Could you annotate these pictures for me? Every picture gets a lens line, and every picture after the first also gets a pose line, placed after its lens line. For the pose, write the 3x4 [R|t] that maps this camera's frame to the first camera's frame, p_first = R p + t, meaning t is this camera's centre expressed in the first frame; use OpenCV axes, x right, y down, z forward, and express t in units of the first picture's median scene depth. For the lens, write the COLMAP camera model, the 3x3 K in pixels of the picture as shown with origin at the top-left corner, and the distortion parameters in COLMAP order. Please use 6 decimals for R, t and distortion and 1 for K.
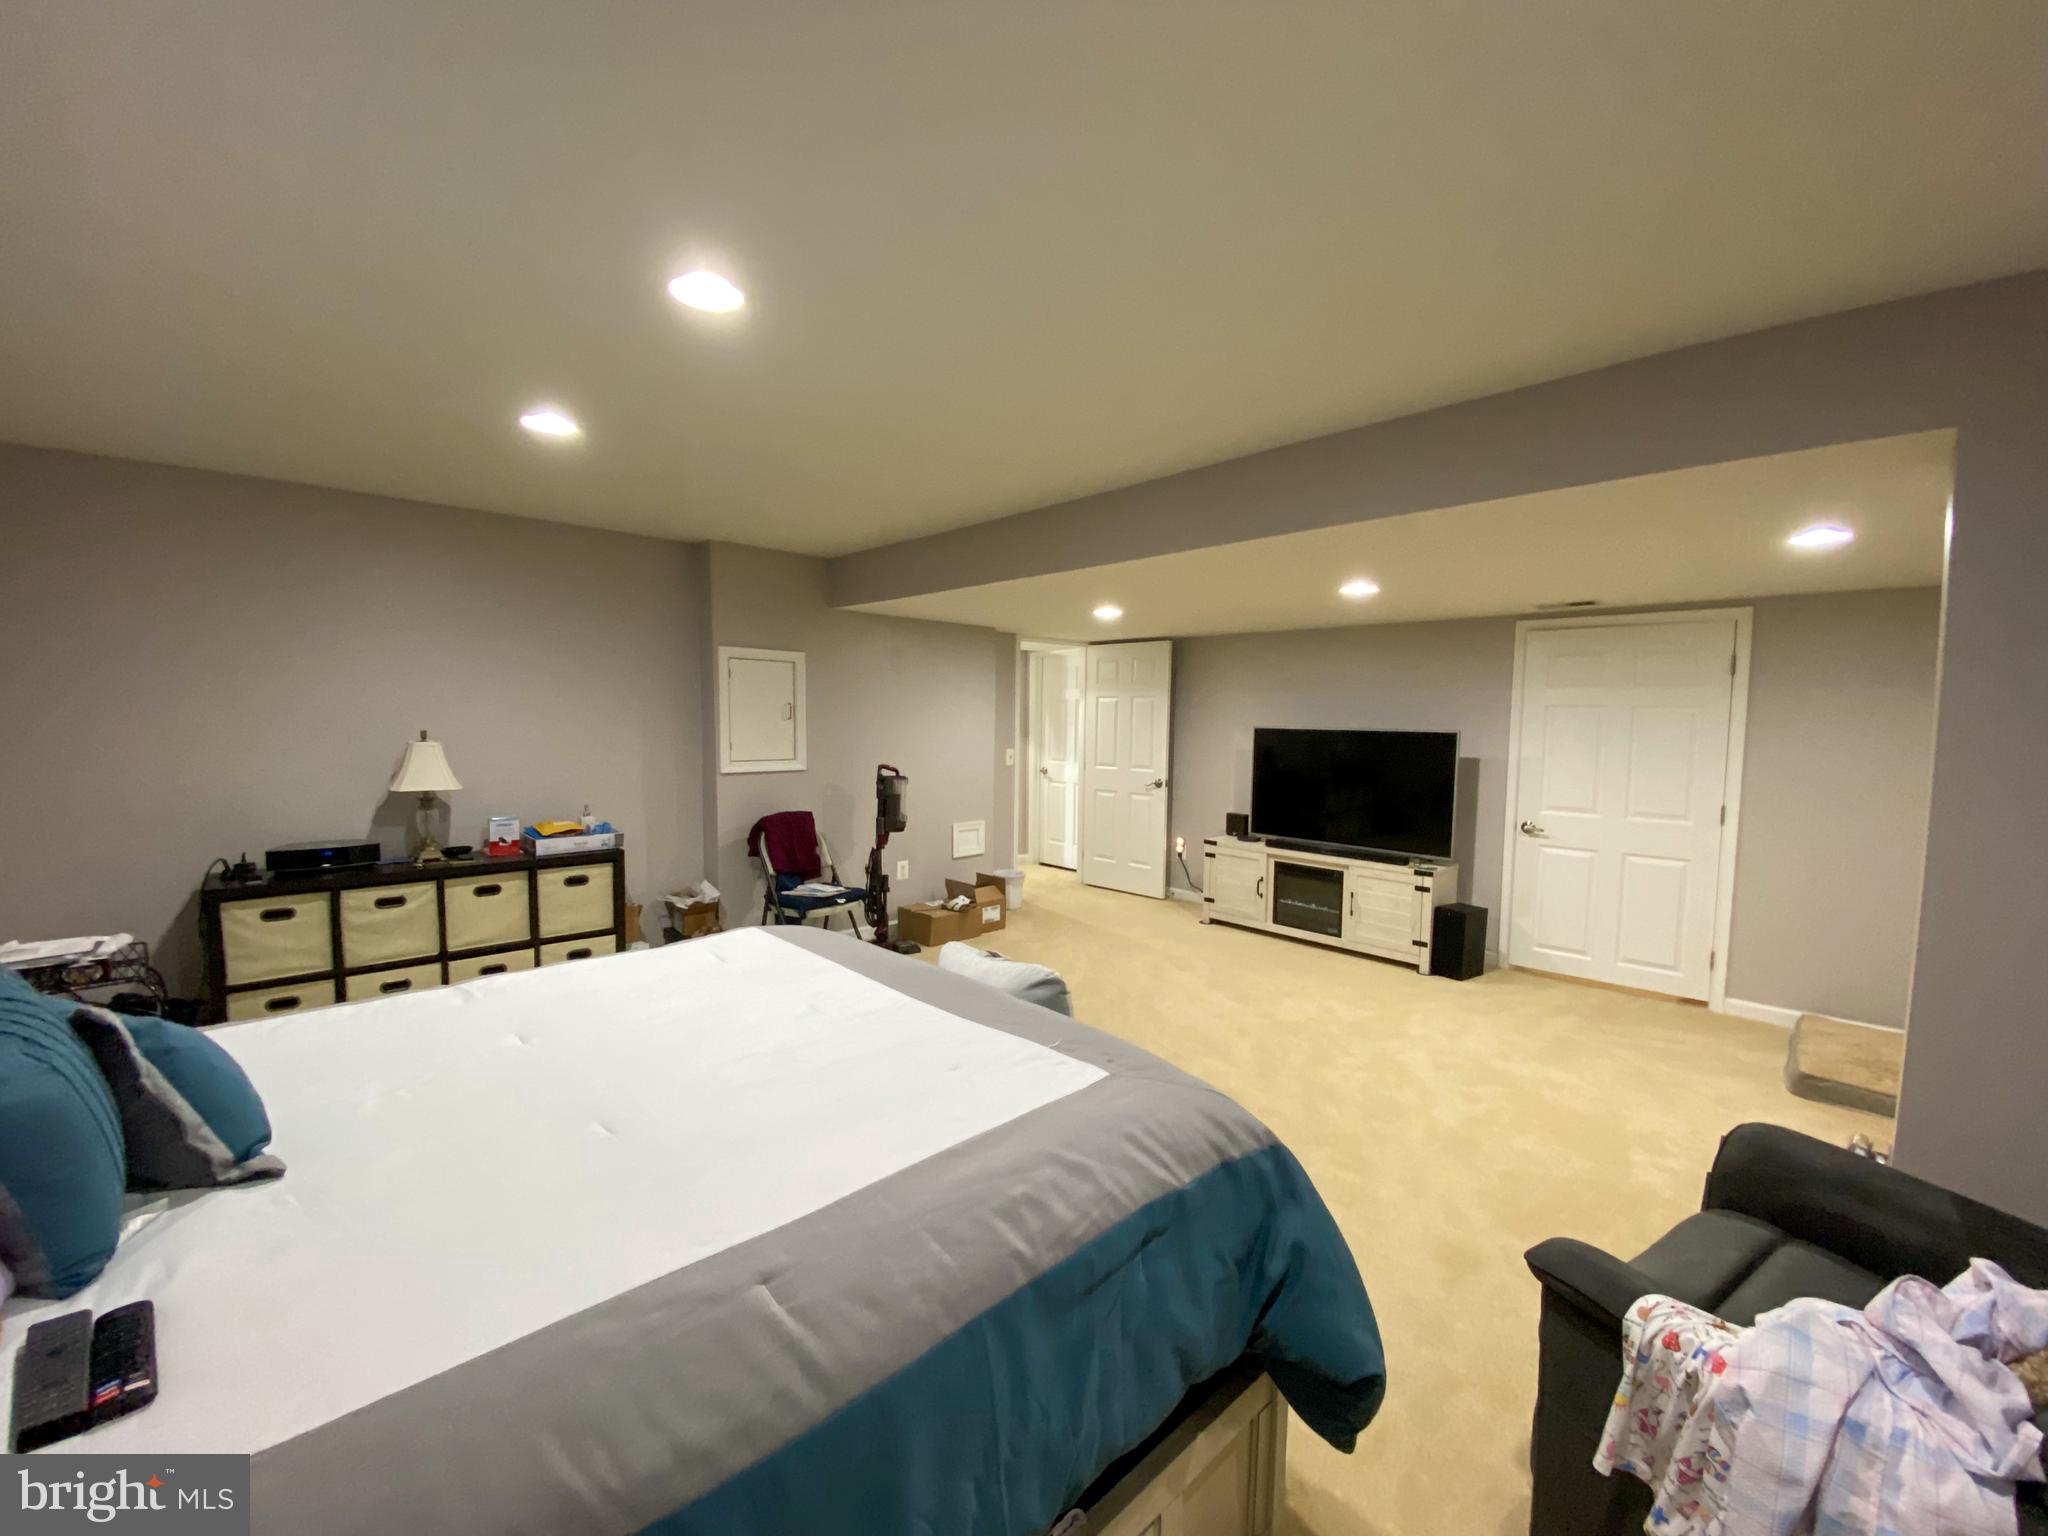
lens RADIAL K [[830.1, 0, 1023.6], [0, 830.1, 778.6], [0, 0, 1]] dist [0.016251, -0.019221]
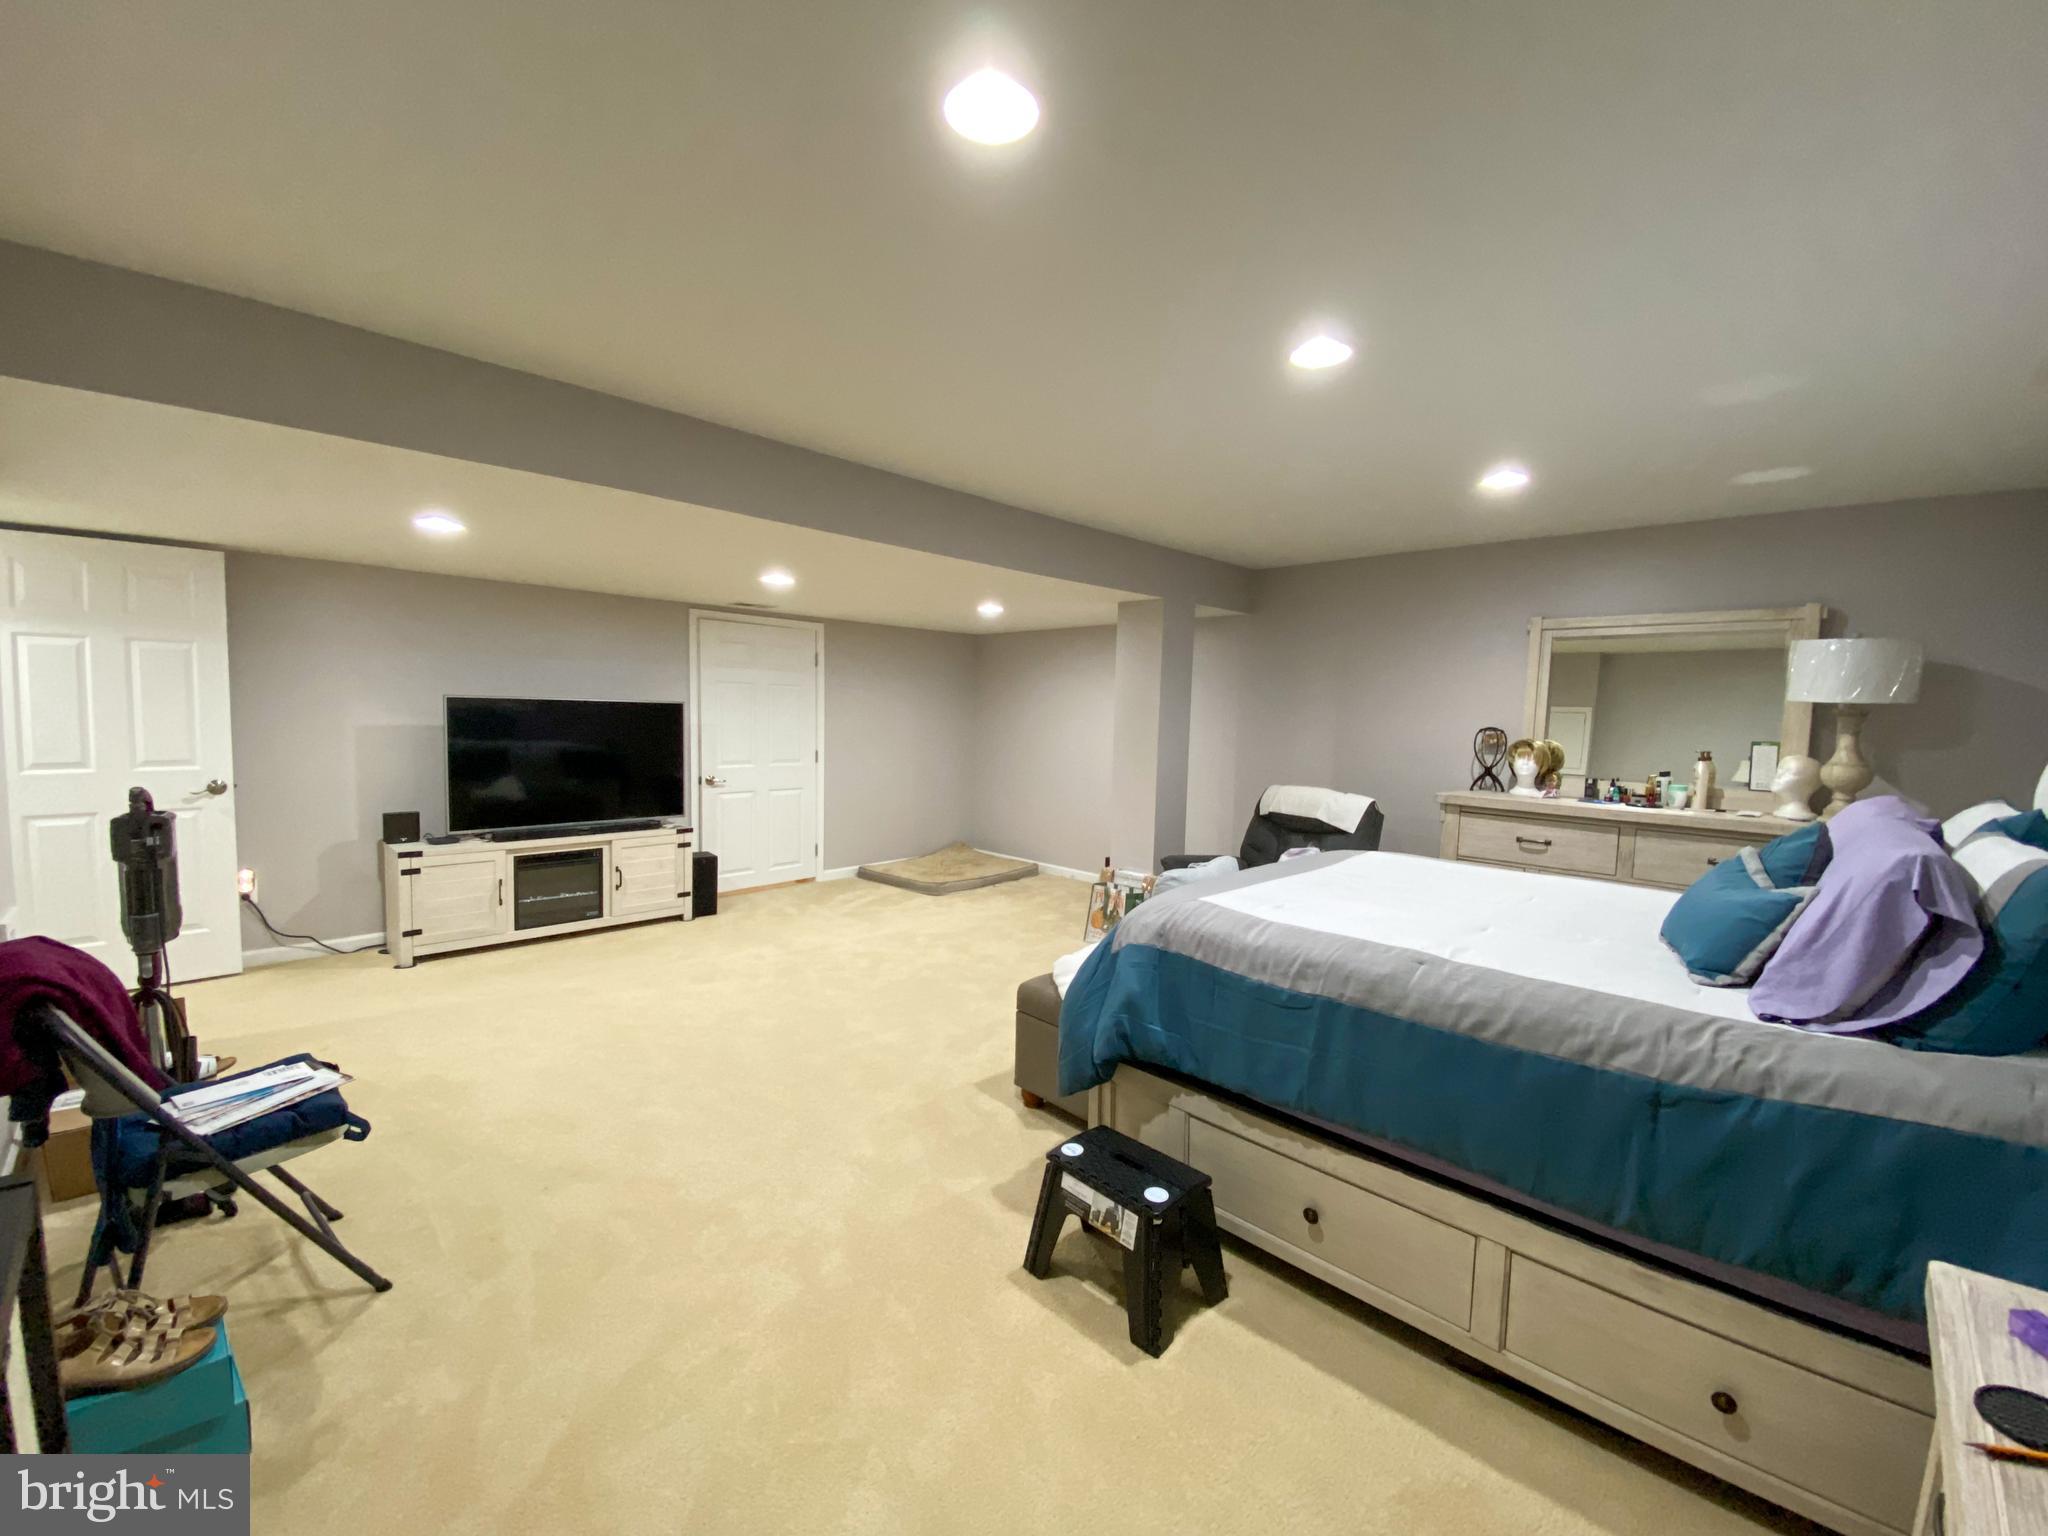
lens RADIAL K [[830.1, 0, 1023.6], [0, 830.1, 778.6], [0, 0, 1]] dist [0.016251, -0.019221]
pose [[-0.056015, -0.098353, 0.993574, -0.592981], [0.047157, 0.993765, 0.101031, -0.042779], [-0.997316, 0.052513, -0.051028, 0.558192]]
